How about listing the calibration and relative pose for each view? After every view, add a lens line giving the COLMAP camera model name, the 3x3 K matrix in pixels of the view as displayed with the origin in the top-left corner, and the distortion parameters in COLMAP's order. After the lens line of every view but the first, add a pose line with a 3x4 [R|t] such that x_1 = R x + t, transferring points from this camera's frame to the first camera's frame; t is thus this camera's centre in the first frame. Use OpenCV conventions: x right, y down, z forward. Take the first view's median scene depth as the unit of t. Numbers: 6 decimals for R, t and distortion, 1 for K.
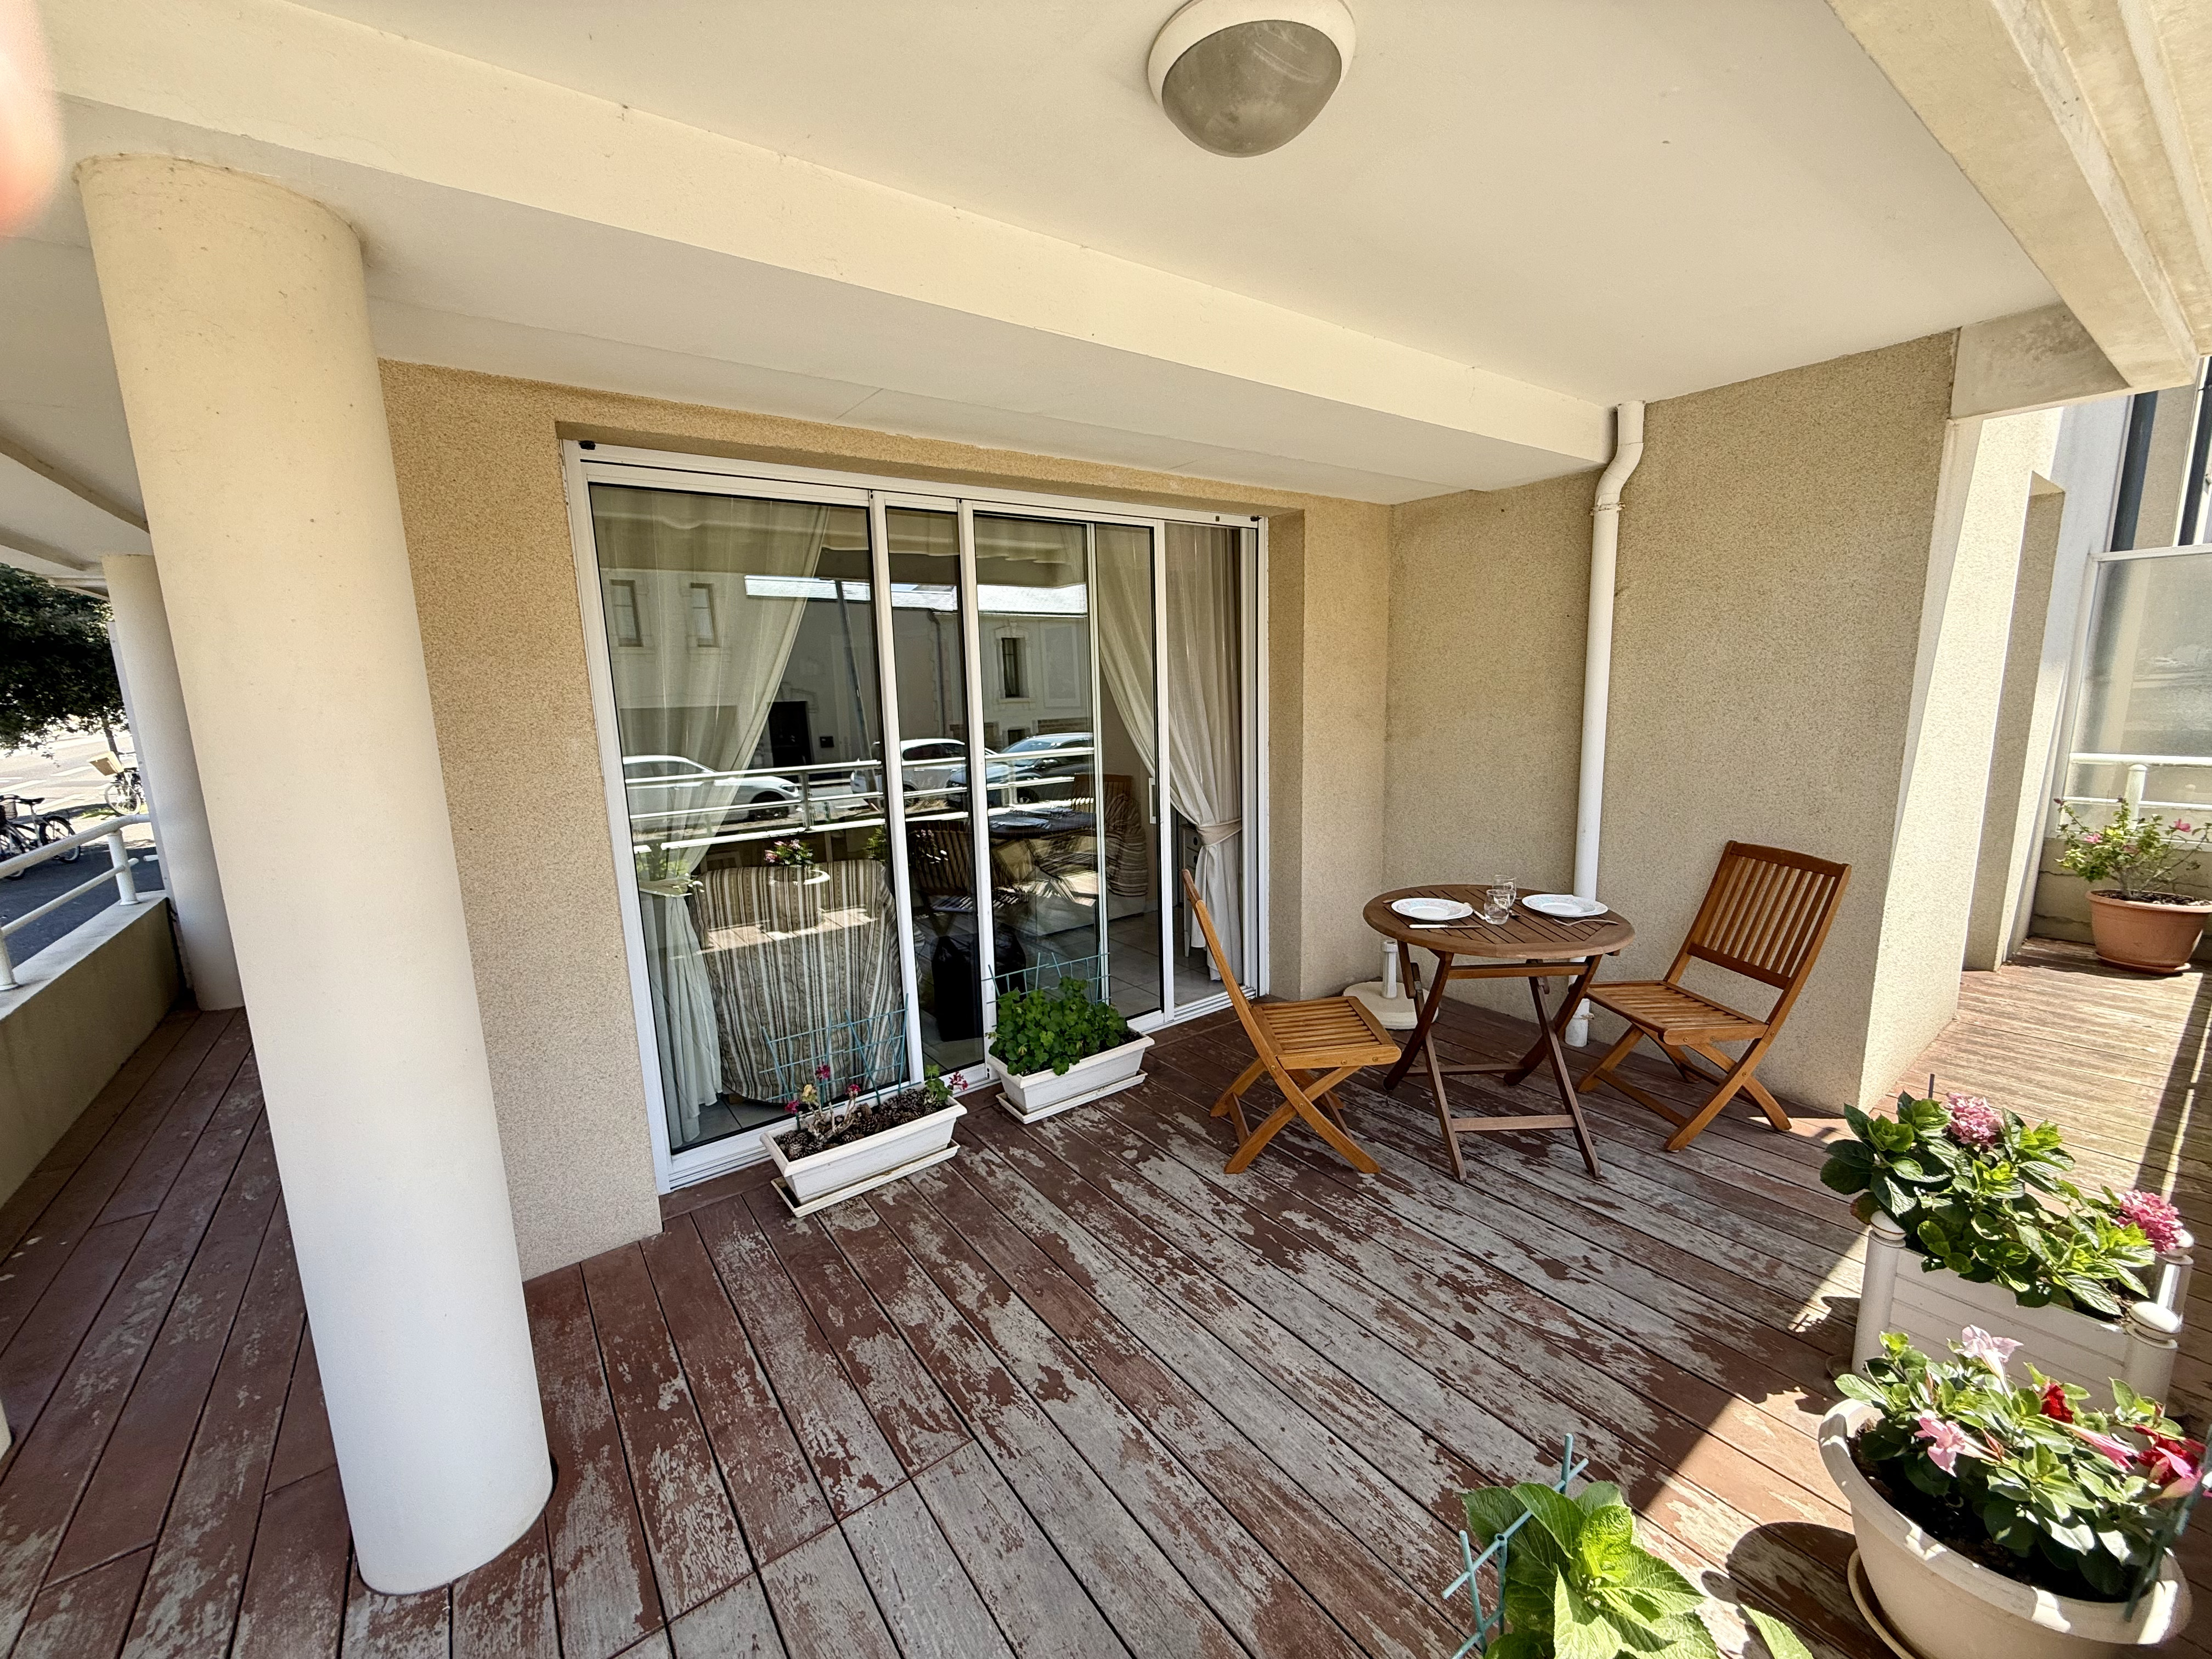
lens RADIAL K [[877.1, 0, 1095.8], [0, 877.1, 825.9], [0, 0, 1]] dist [-0.000858, 0.000125]
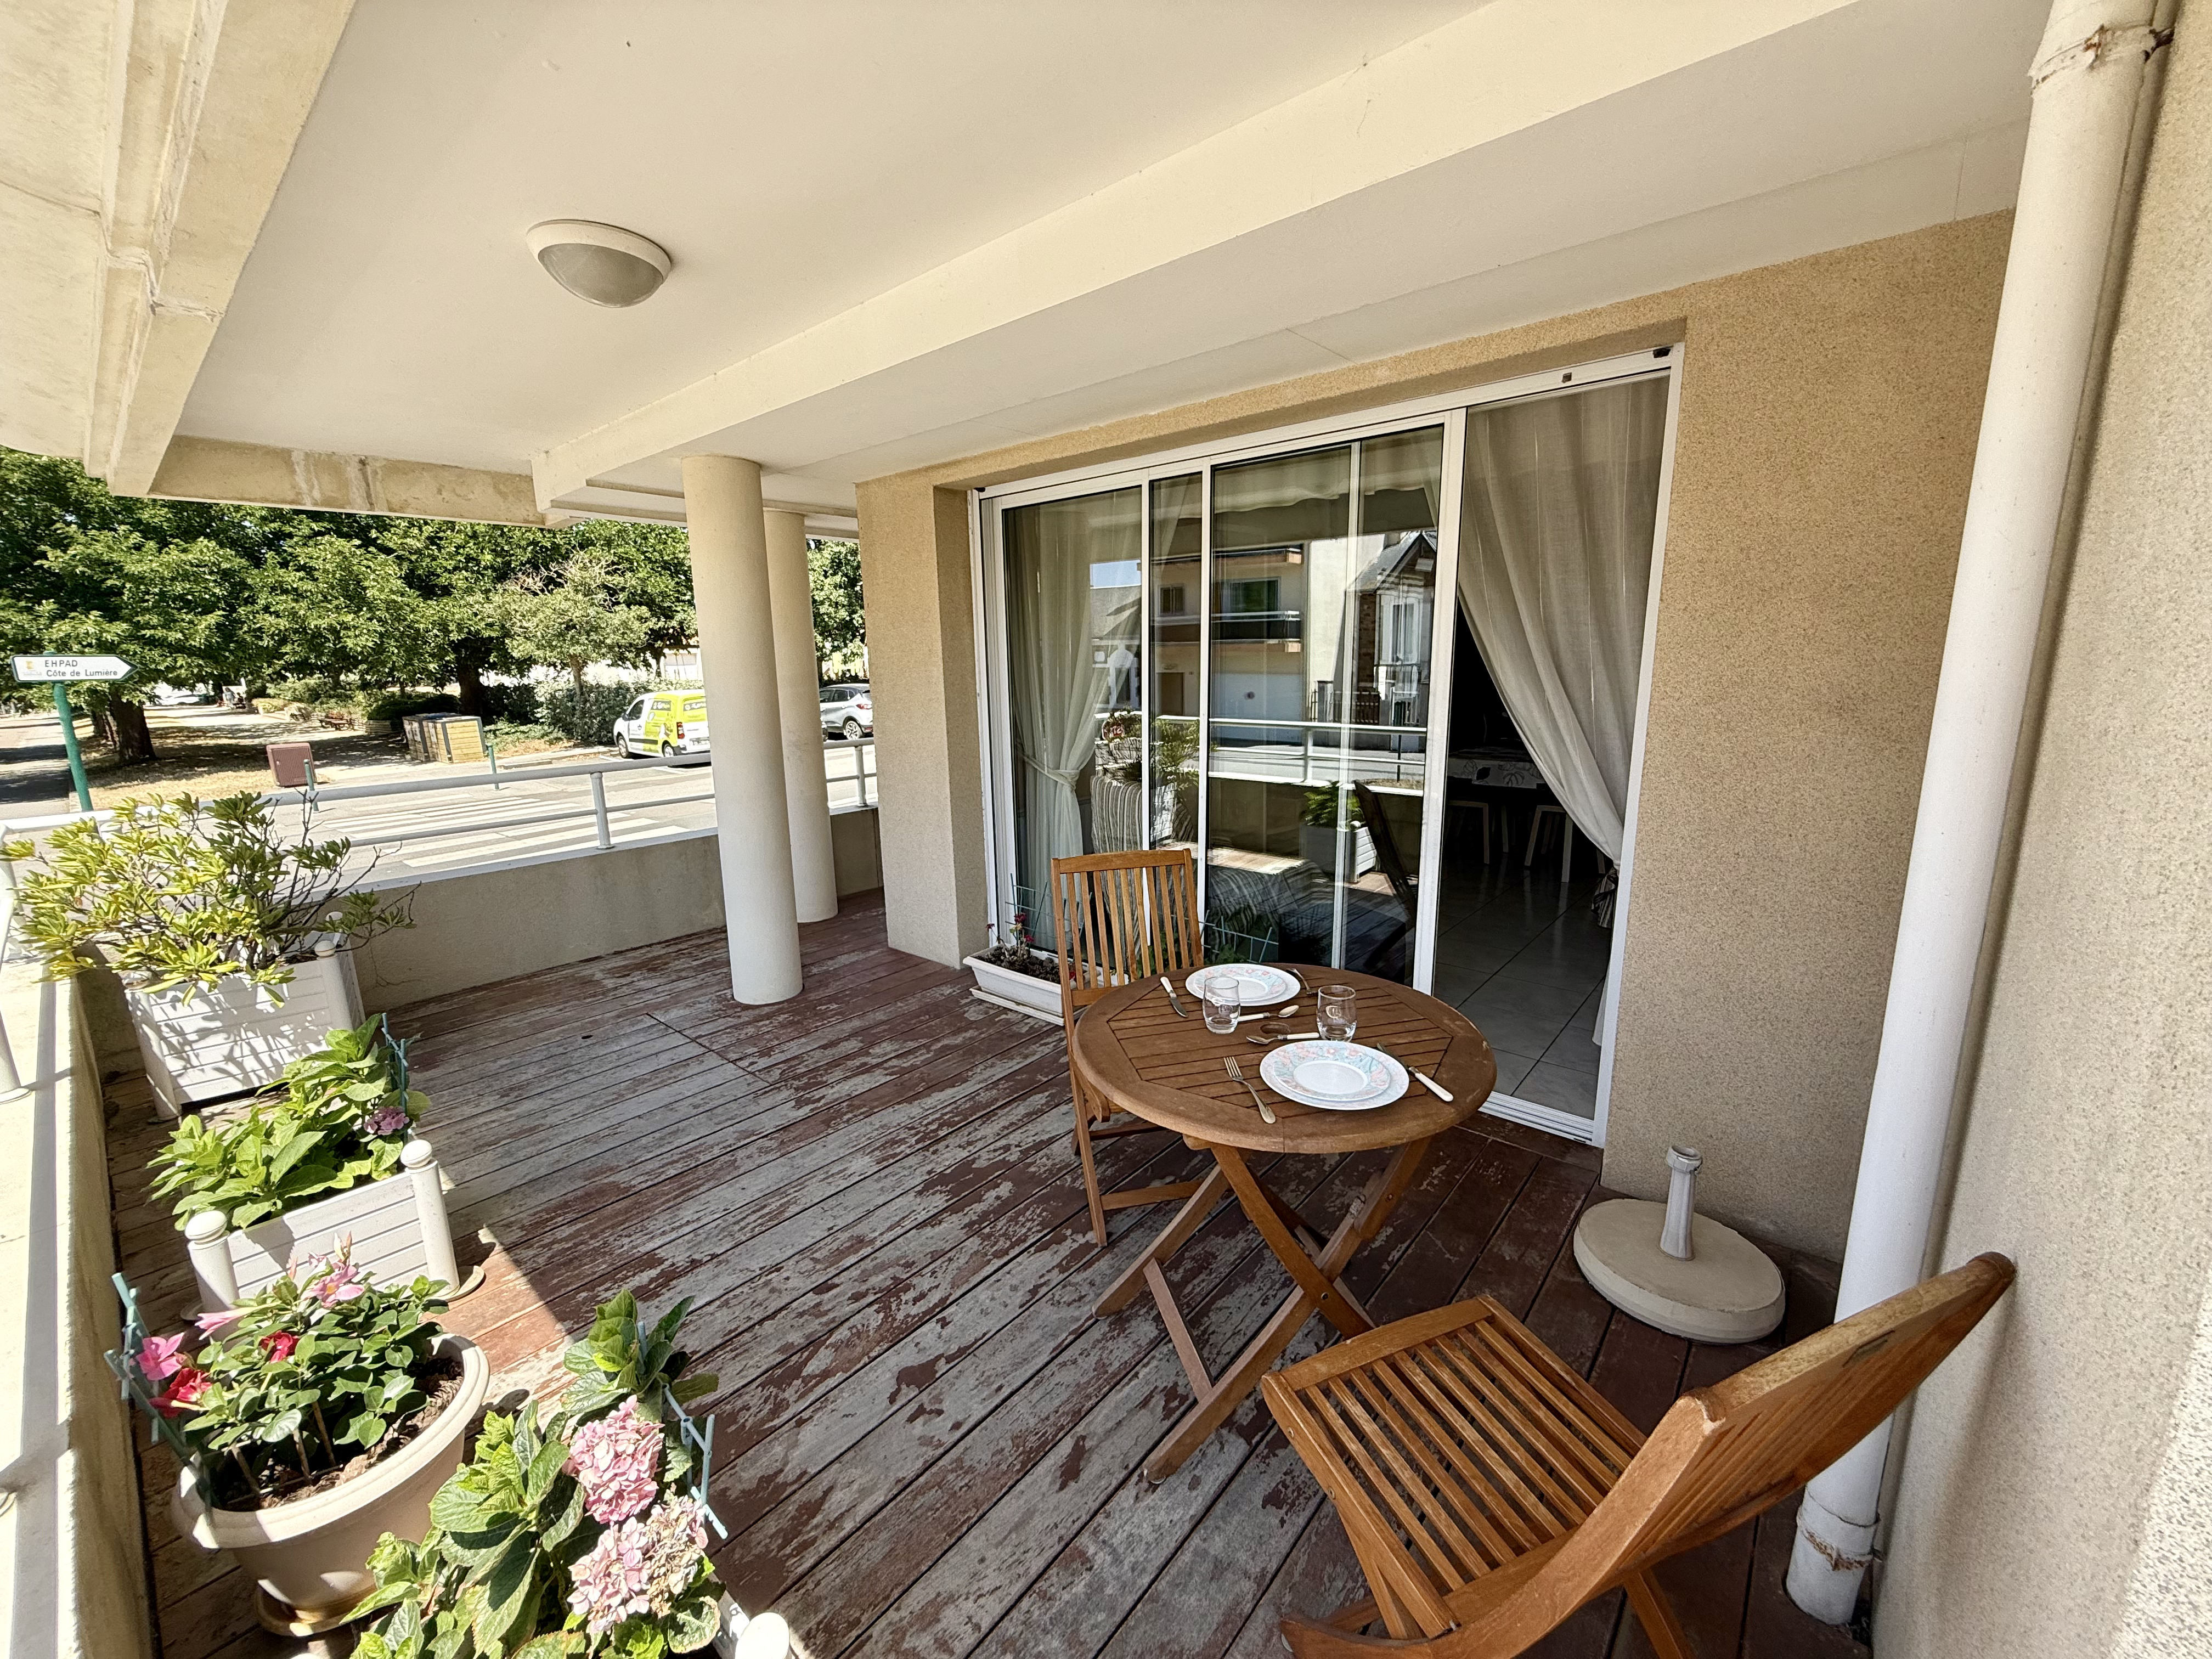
lens RADIAL K [[877.1, 0, 1095.8], [0, 877.1, 825.9], [0, 0, 1]] dist [-0.000858, 0.000125]
pose [[0.225500, 0.212712, -0.950738, 1.180713], [-0.152258, 0.971577, 0.181261, -0.155289], [0.962272, 0.103883, 0.251477, 0.870494]]
